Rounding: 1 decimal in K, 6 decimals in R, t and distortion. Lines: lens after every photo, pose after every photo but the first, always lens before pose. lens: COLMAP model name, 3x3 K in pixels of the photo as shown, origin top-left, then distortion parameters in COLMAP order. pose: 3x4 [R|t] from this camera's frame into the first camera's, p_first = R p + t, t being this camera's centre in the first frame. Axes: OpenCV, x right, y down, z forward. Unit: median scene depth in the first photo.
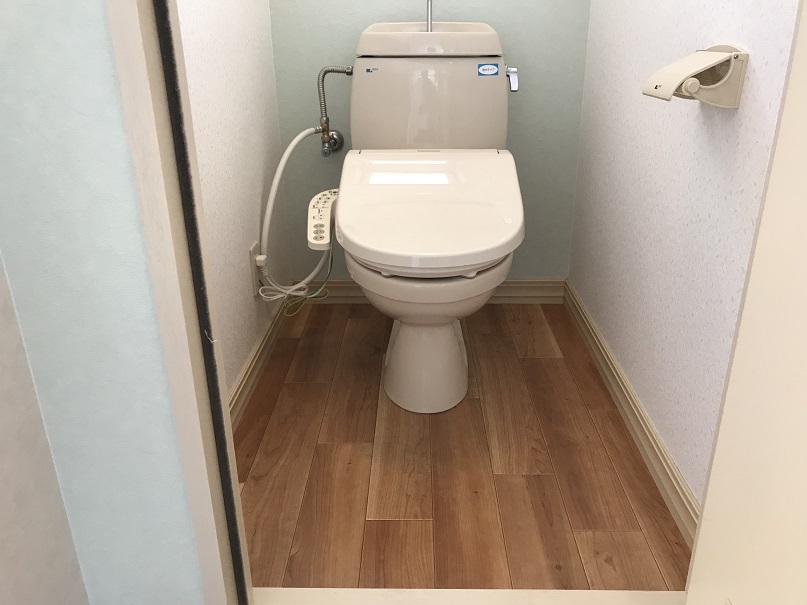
lens RADIAL K [[657.1, 0, 403.5], [0, 657.1, 302.5], [0, 0, 1]] dist [0.001505, 0.000421]
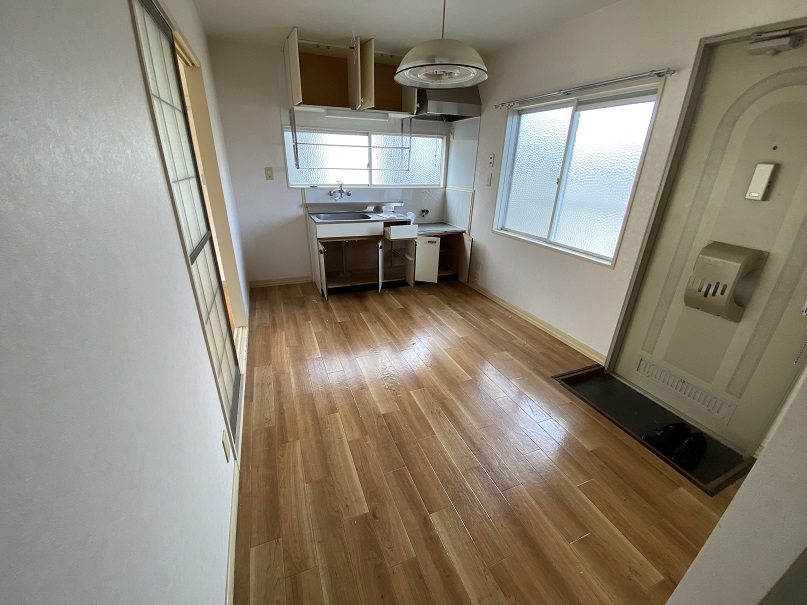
lens RADIAL K [[326.4, 0, 403.5], [0, 326.4, 302.5], [0, 0, 1]] dist [-0.000564, -0.013156]
pose [[-0.919594, 0.143150, -0.365861, 0.142247], [-0.159342, 0.715319, 0.680388, -1.074097], [0.359105, 0.683978, -0.634994, 1.506249]]
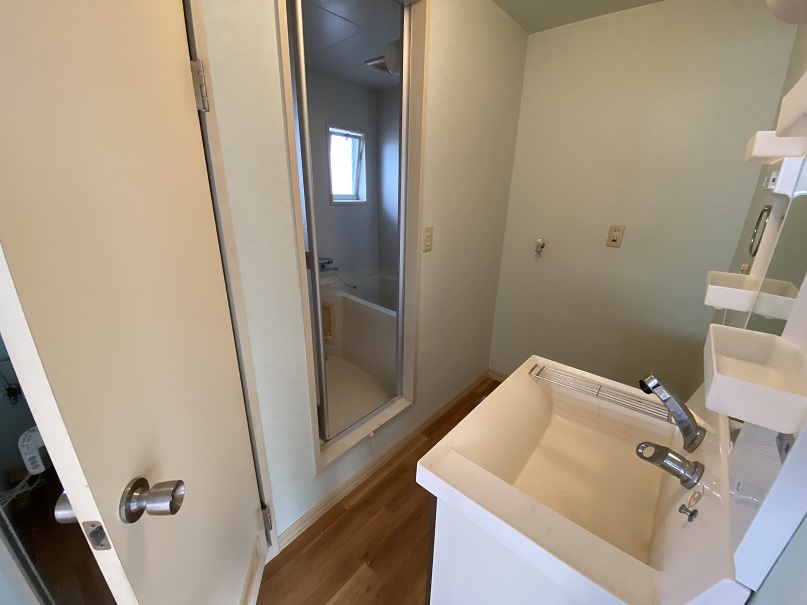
lens RADIAL K [[326.4, 0, 403.5], [0, 326.4, 302.5], [0, 0, 1]] dist [-0.000564, -0.013156]
pose [[0.774928, 0.238283, -0.585413, 0.452642], [-0.270336, 0.962173, 0.033784, -0.739540], [0.571319, 0.132078, 0.810031, 0.414648]]
